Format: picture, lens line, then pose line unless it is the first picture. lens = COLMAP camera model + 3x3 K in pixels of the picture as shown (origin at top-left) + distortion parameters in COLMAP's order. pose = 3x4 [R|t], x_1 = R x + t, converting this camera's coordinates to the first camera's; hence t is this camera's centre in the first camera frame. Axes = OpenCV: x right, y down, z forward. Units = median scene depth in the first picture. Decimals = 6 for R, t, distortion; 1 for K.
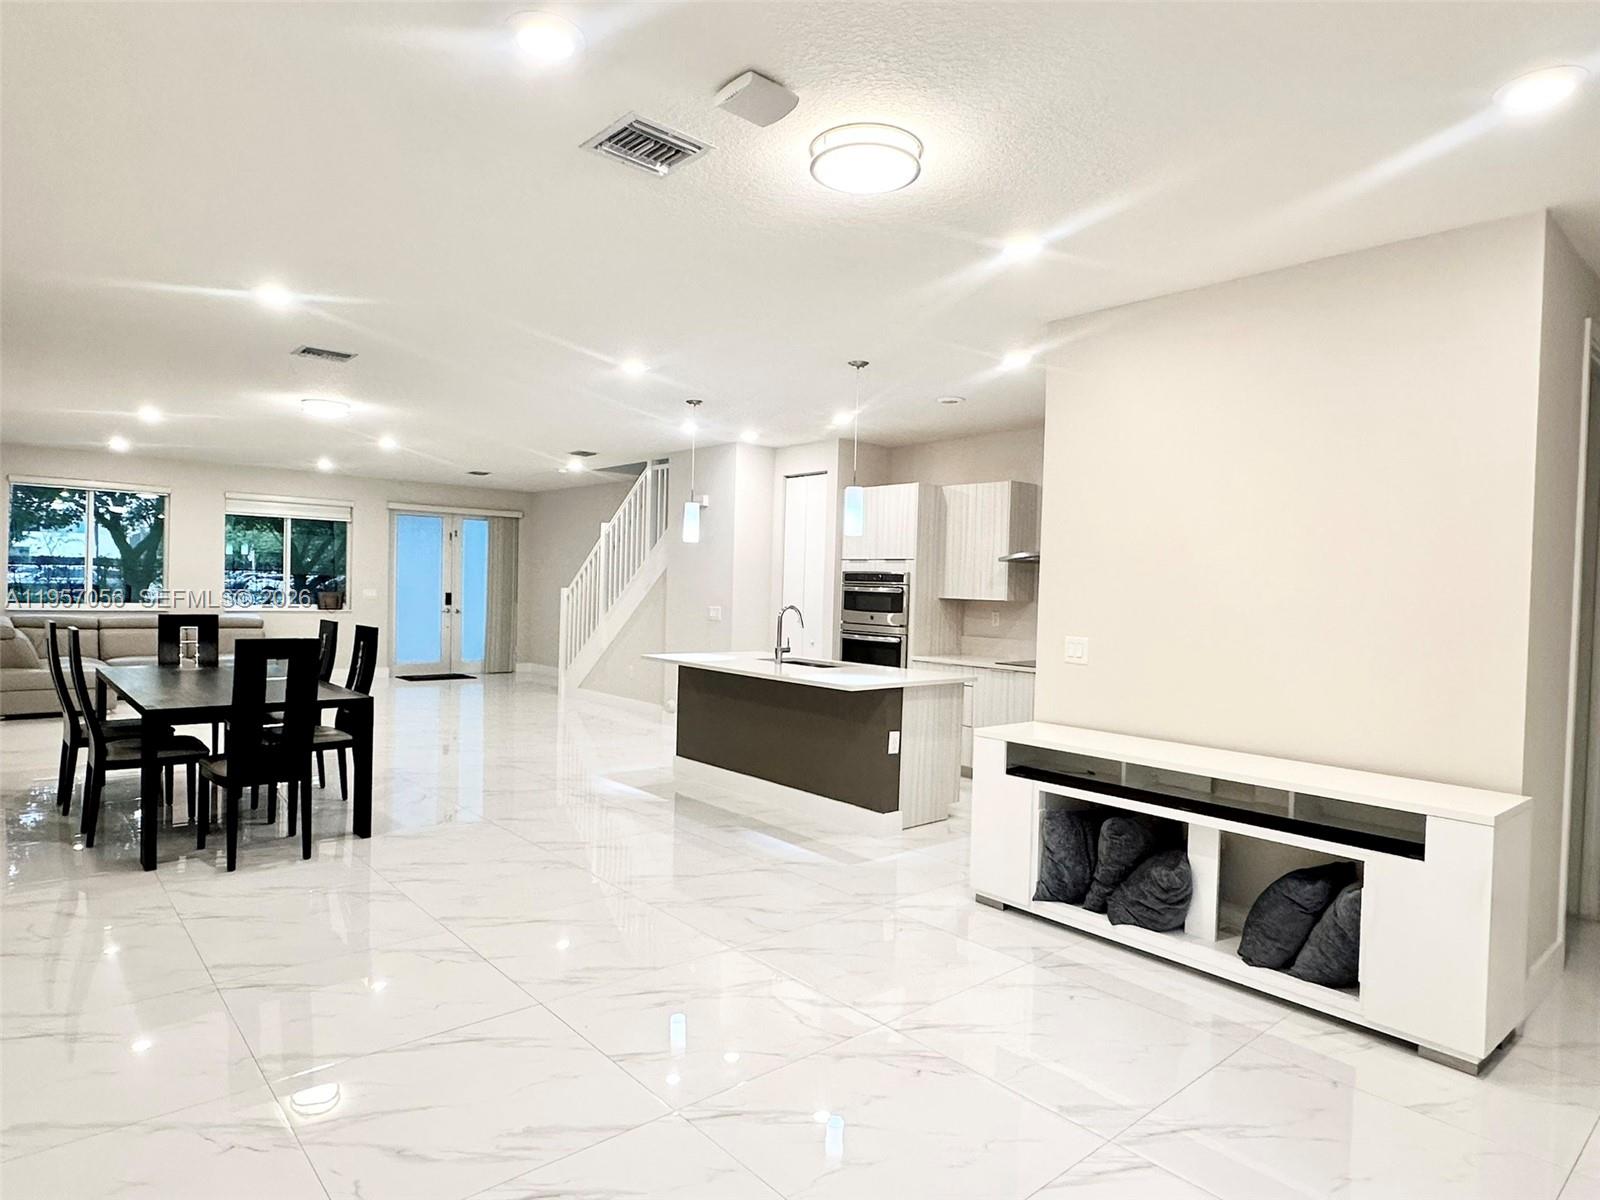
lens RADIAL K [[940.5, 0, 800.0], [0, 940.5, 600.0], [0, 0, 1]] dist [0.004674, -0.027409]
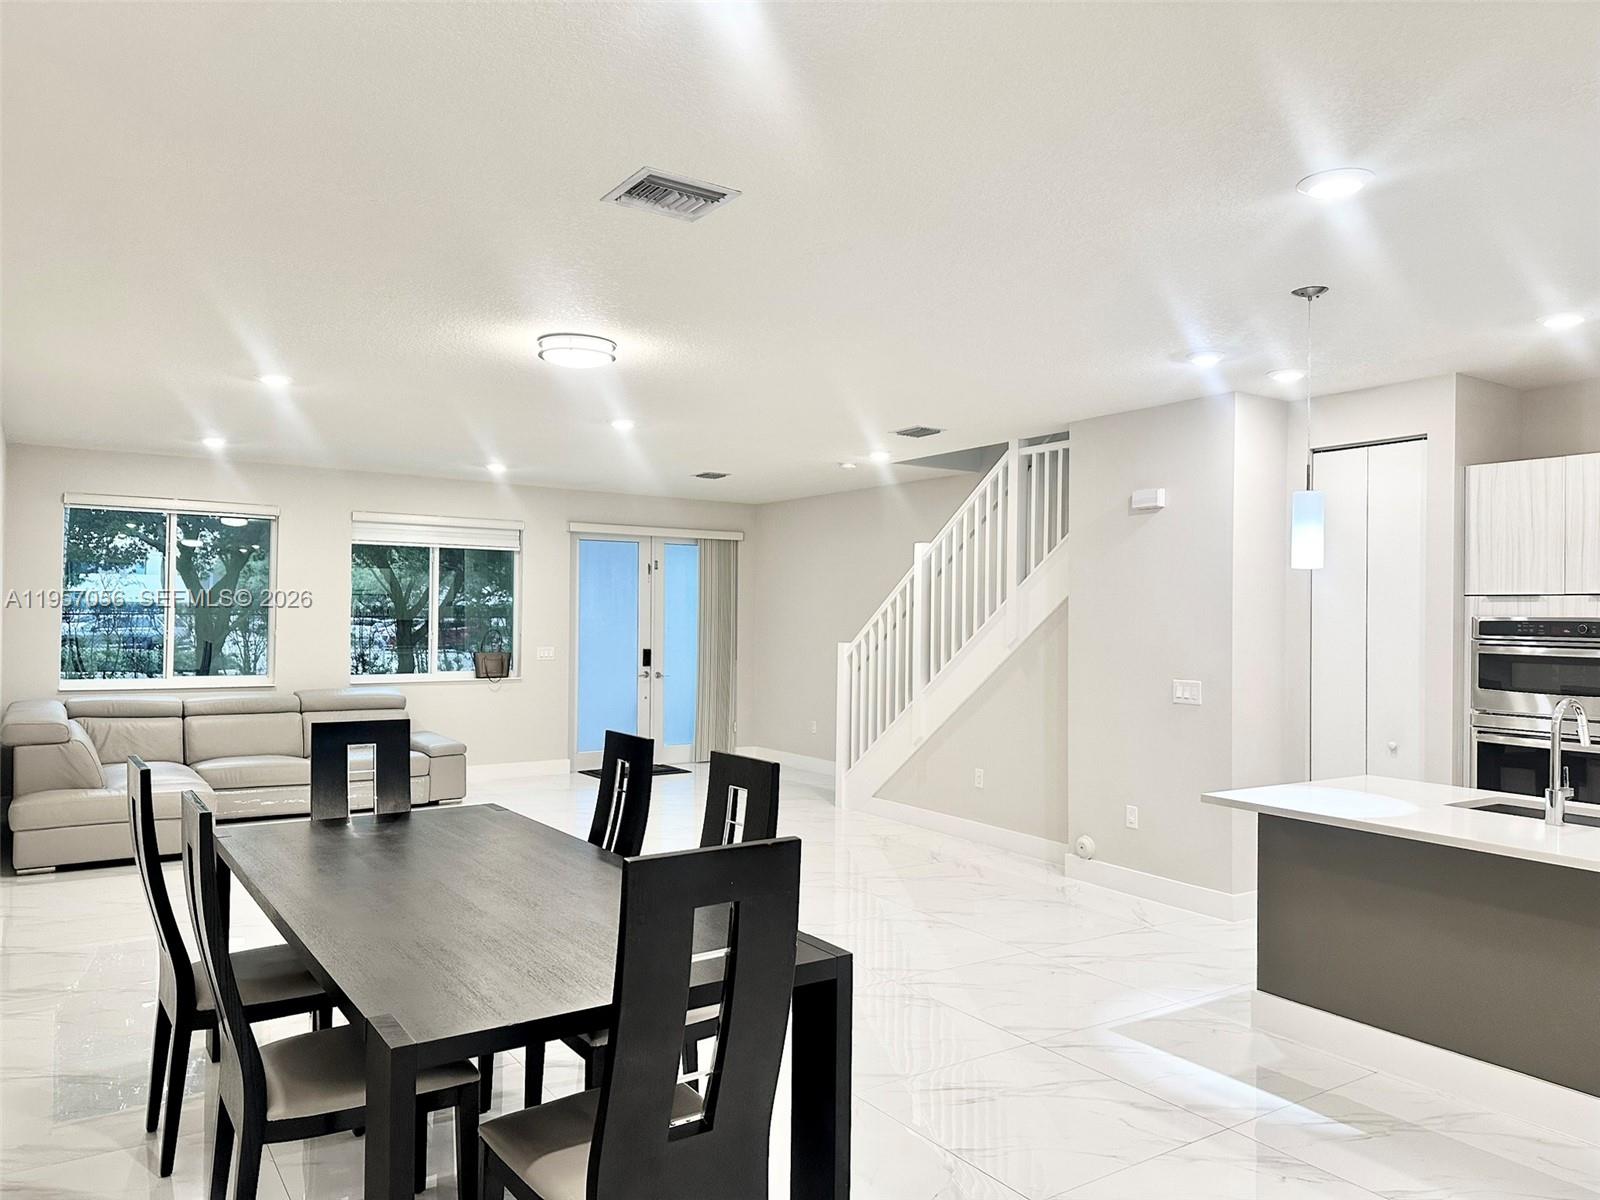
lens RADIAL K [[1136.9, 0, 800.4], [0, 1136.9, 580.6], [0, 0, 1]] dist [0.118927, -0.203123]
pose [[0.990515, -0.022614, -0.135528, -0.168509], [0.015957, 0.998621, -0.050005, -0.016785], [0.136472, 0.047368, 0.989511, 0.198891]]
